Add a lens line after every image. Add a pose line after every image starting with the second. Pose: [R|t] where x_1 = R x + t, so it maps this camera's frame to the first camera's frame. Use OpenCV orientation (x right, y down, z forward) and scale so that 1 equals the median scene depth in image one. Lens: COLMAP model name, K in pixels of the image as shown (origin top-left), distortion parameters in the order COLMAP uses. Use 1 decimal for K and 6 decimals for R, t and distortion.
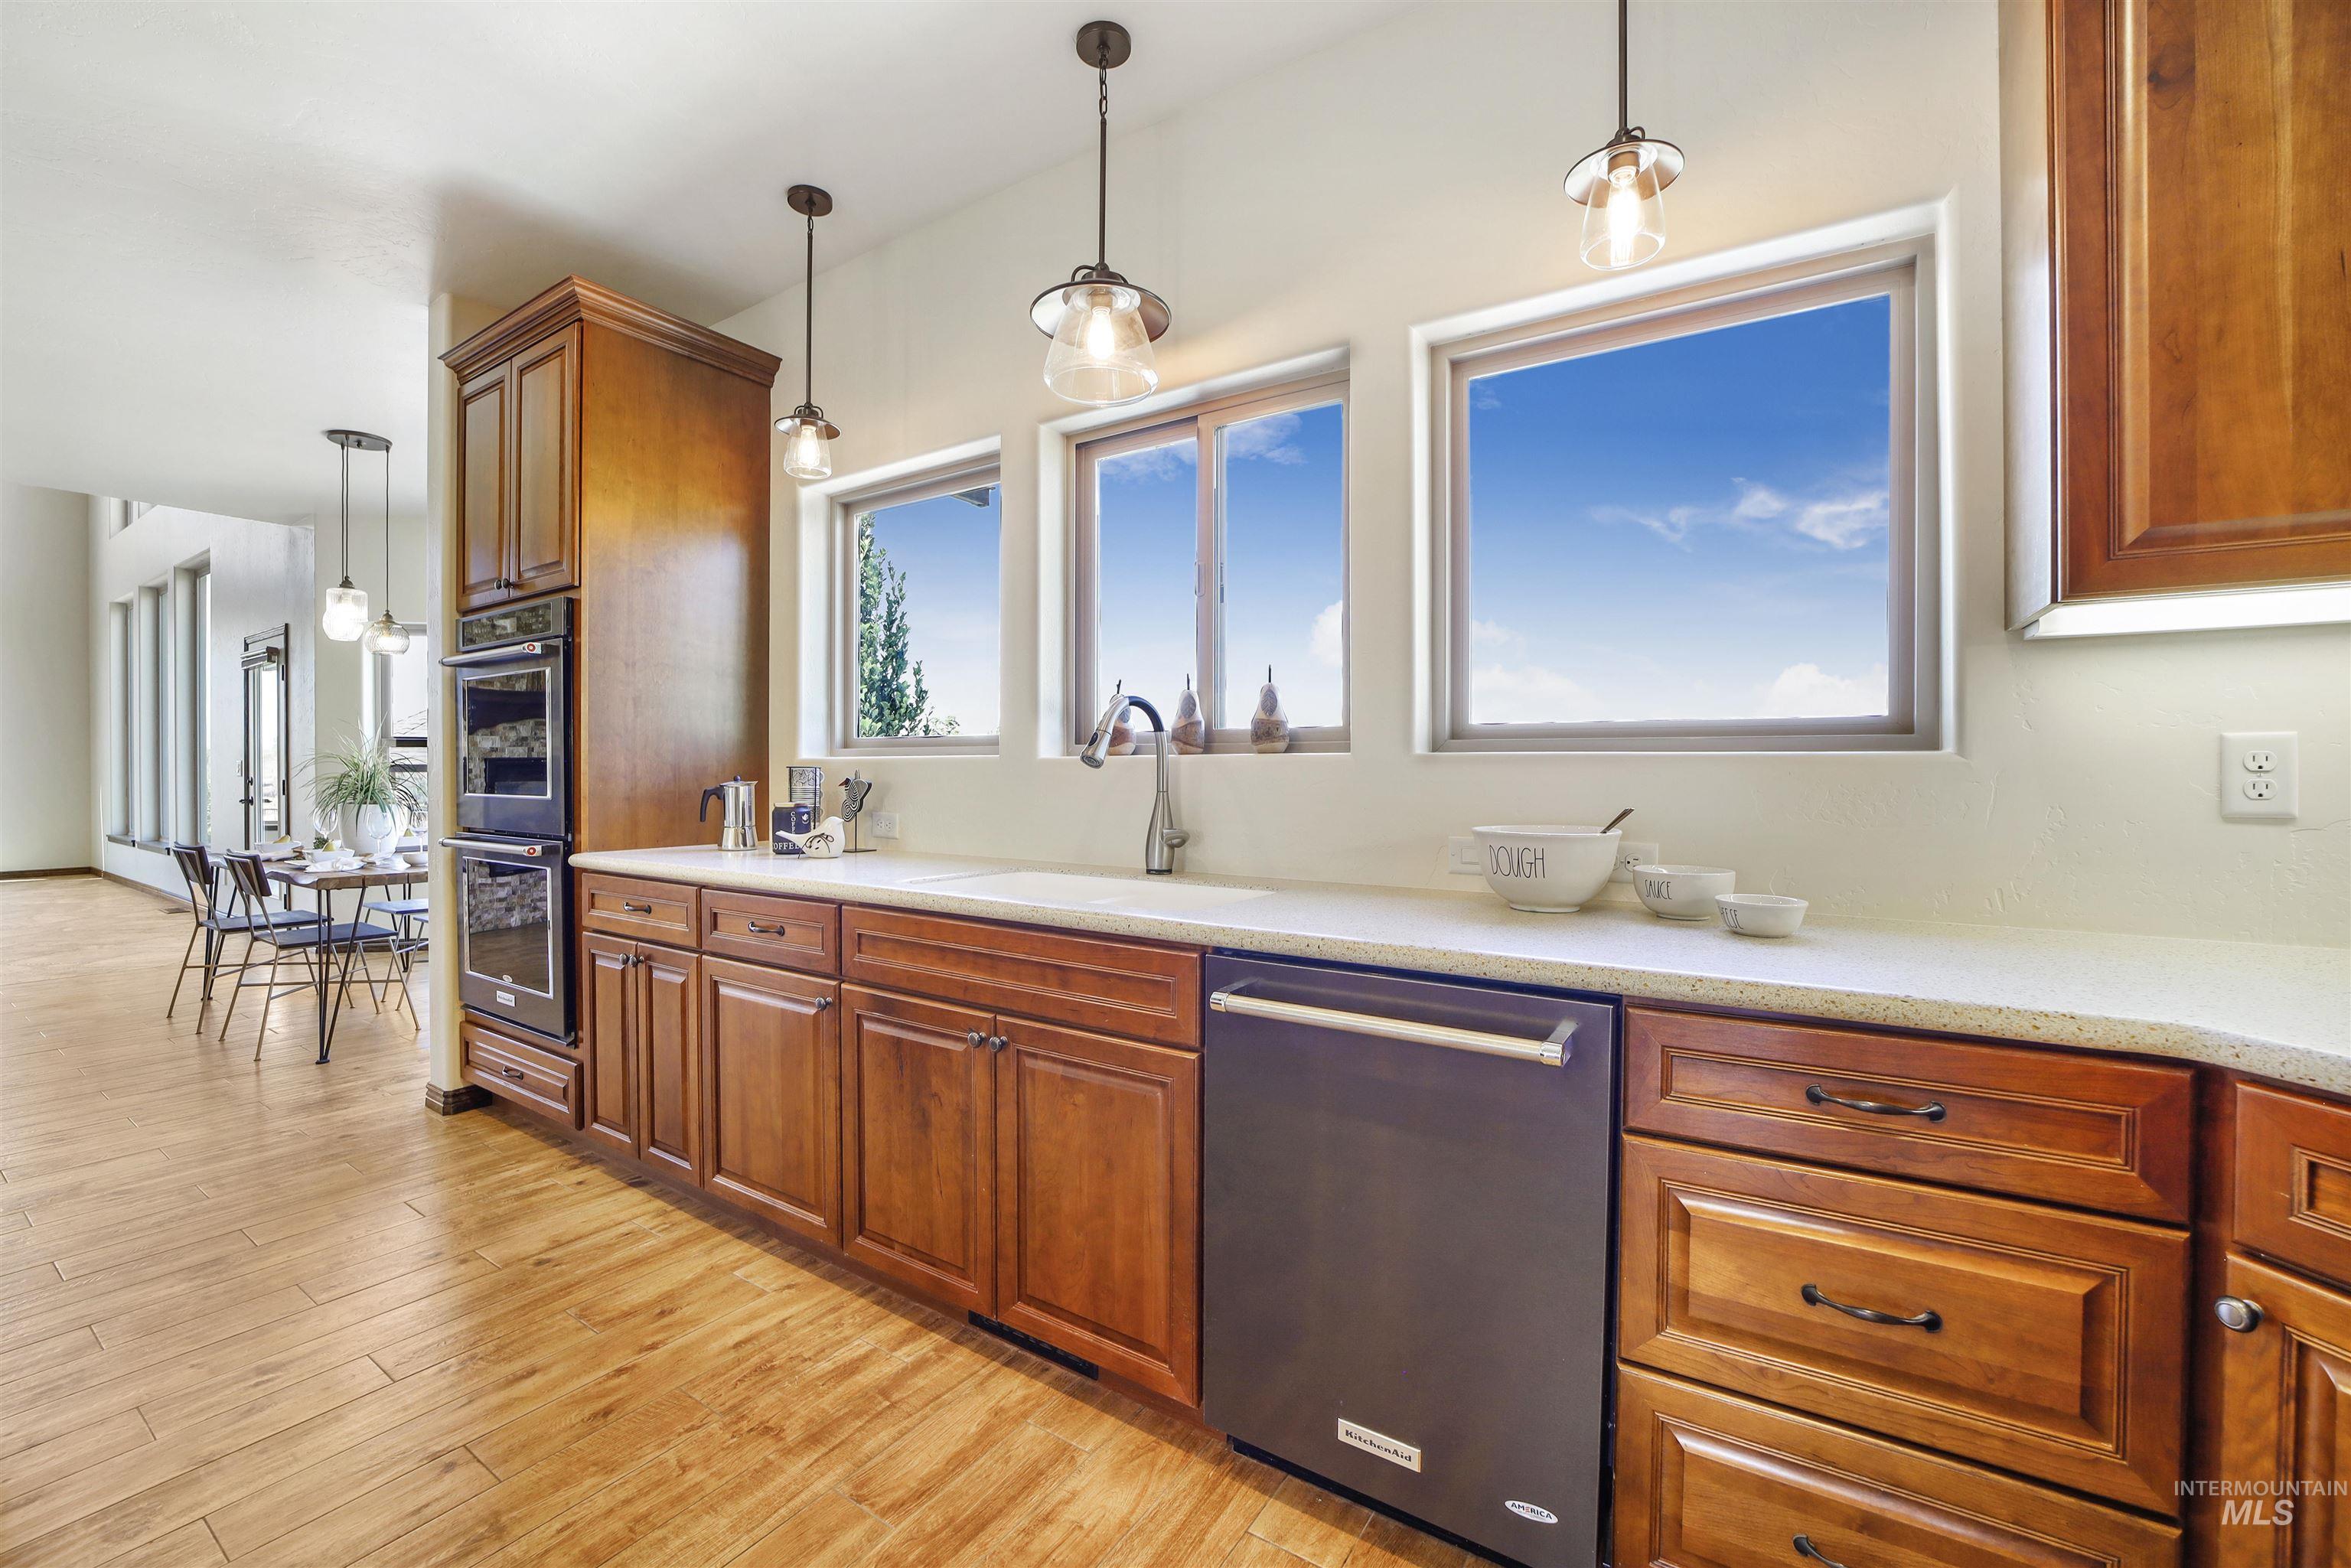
lens RADIAL K [[933.1, 0, 1169.1], [0, 933.1, 783.0], [0, 0, 1]] dist [-0.037816, 0.008968]
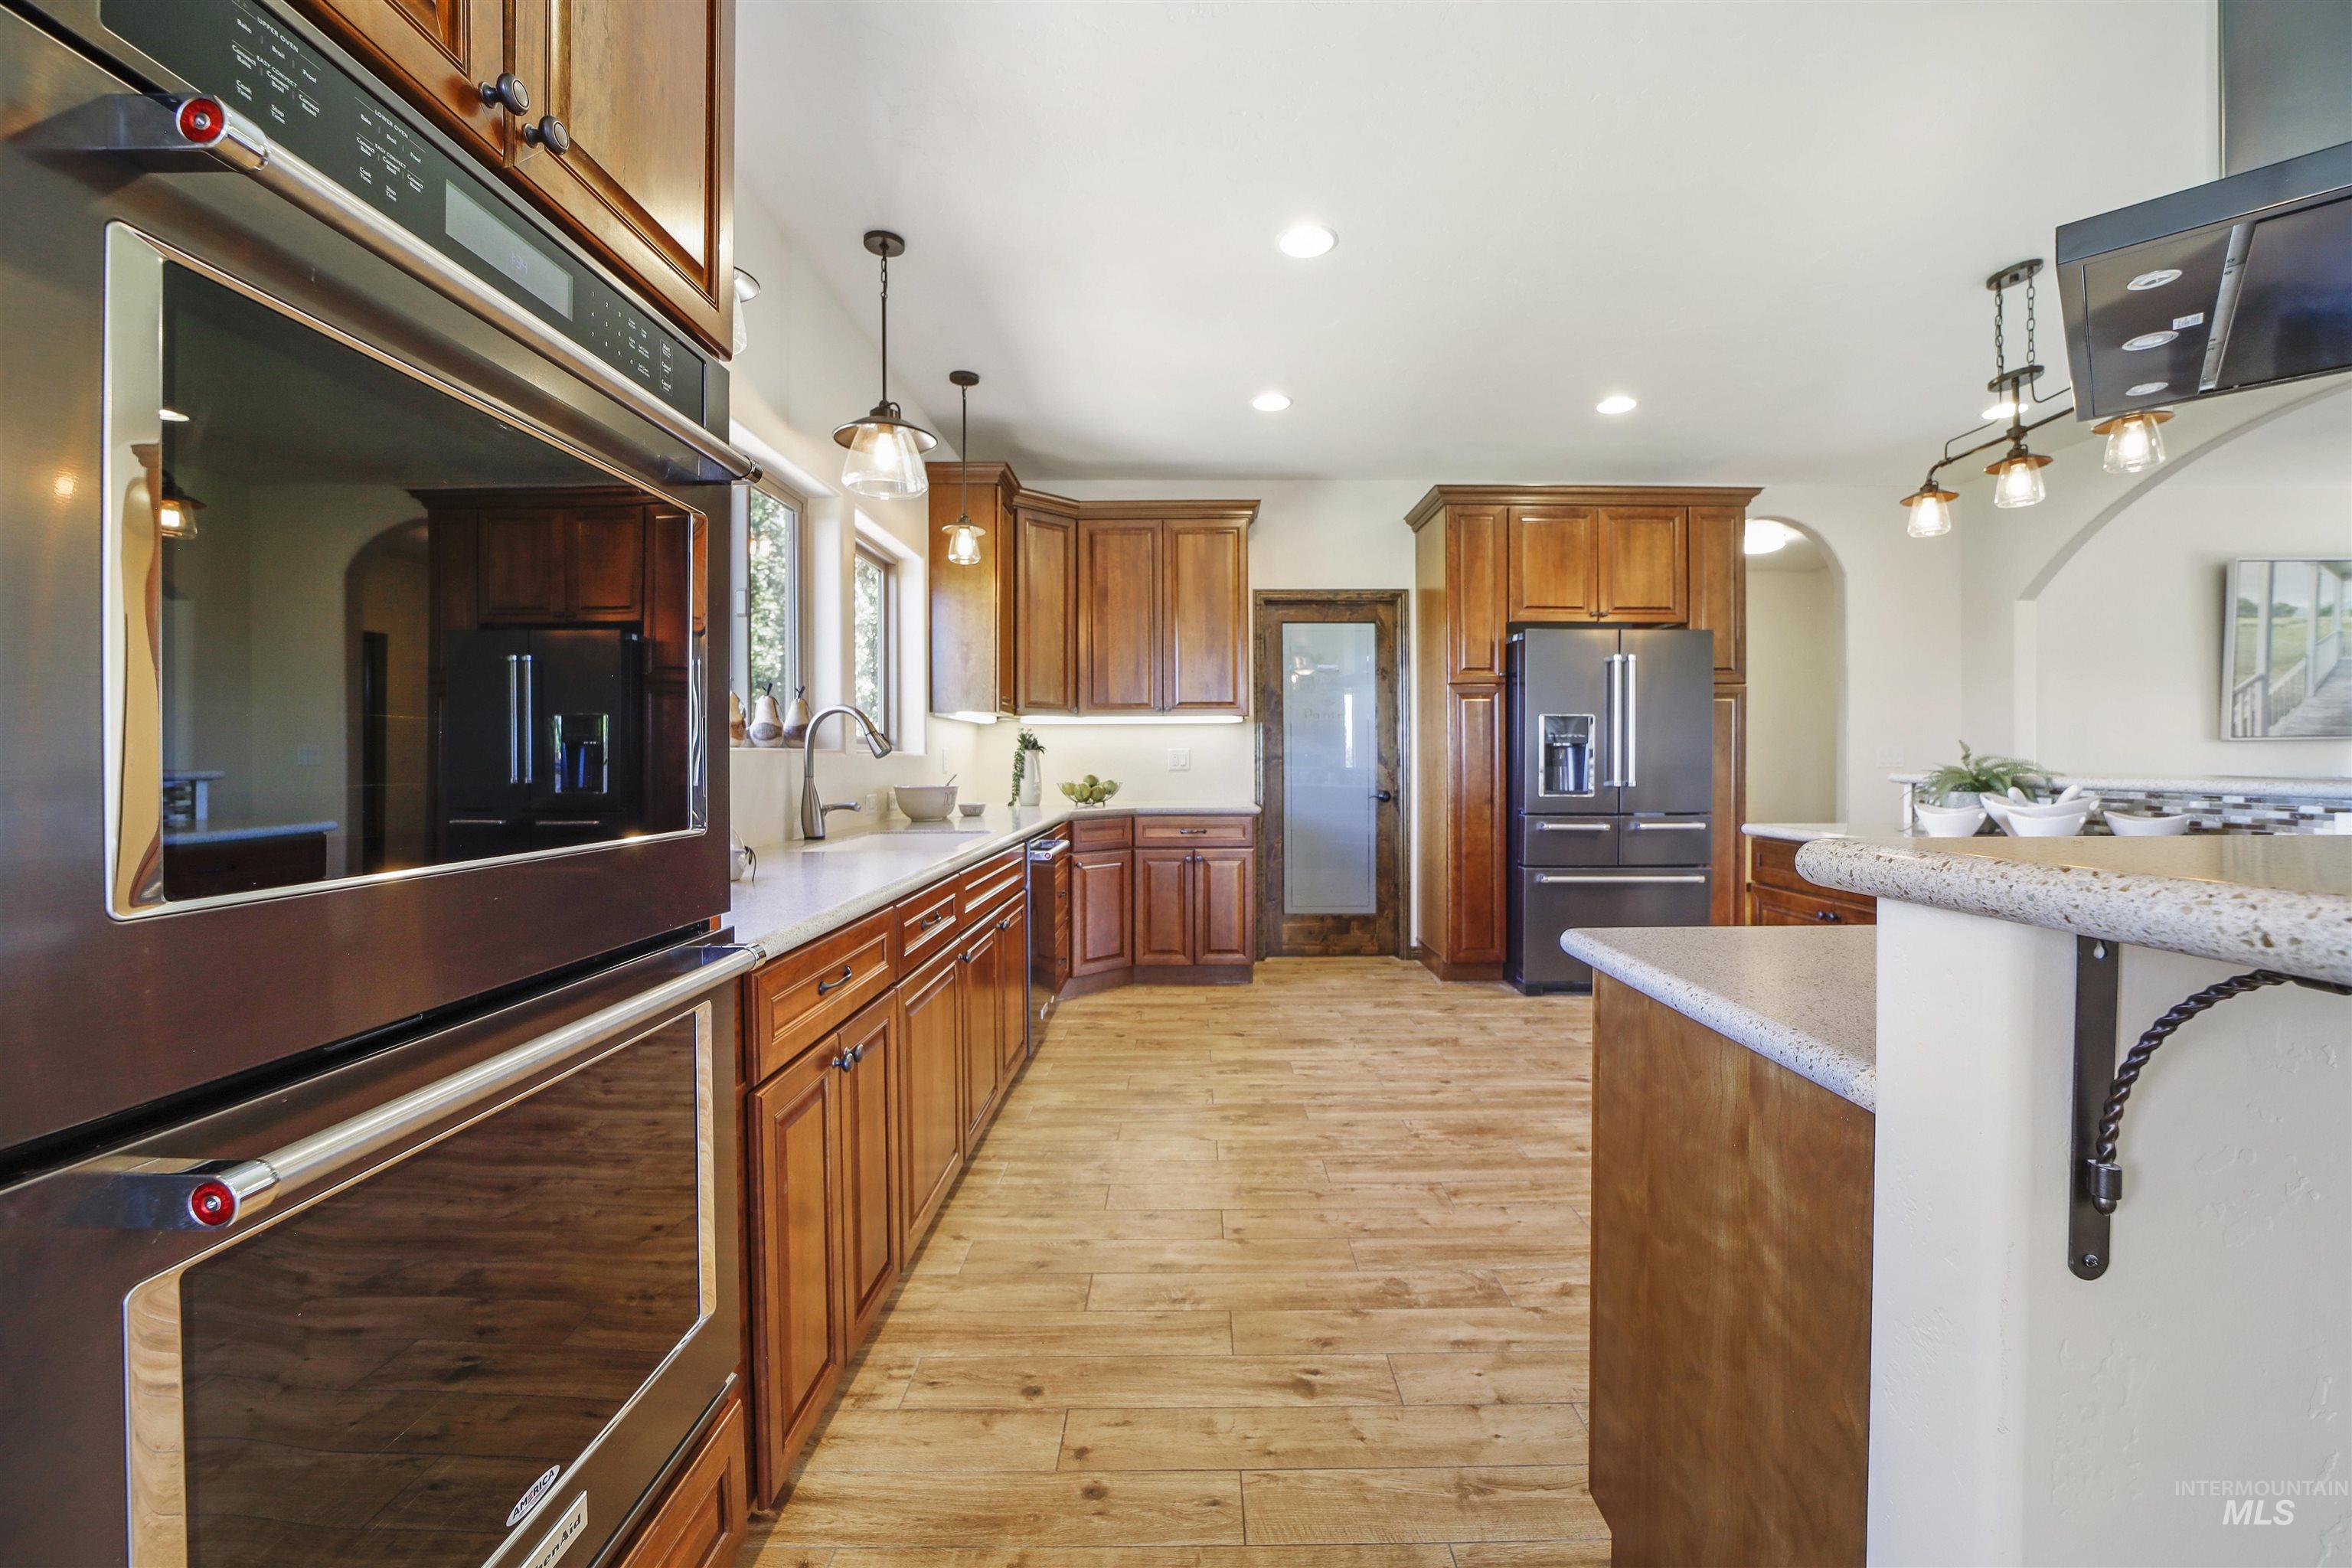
lens RADIAL K [[933.5, 0, 1169.6], [0, 933.5, 783.0], [0, 0, 1]] dist [-0.037816, 0.008968]
pose [[-0.518867, -0.023911, 0.854521, -1.338783], [0.010292, 0.999362, 0.034214, -0.008742], [-0.854793, 0.026547, -0.518289, 1.237999]]
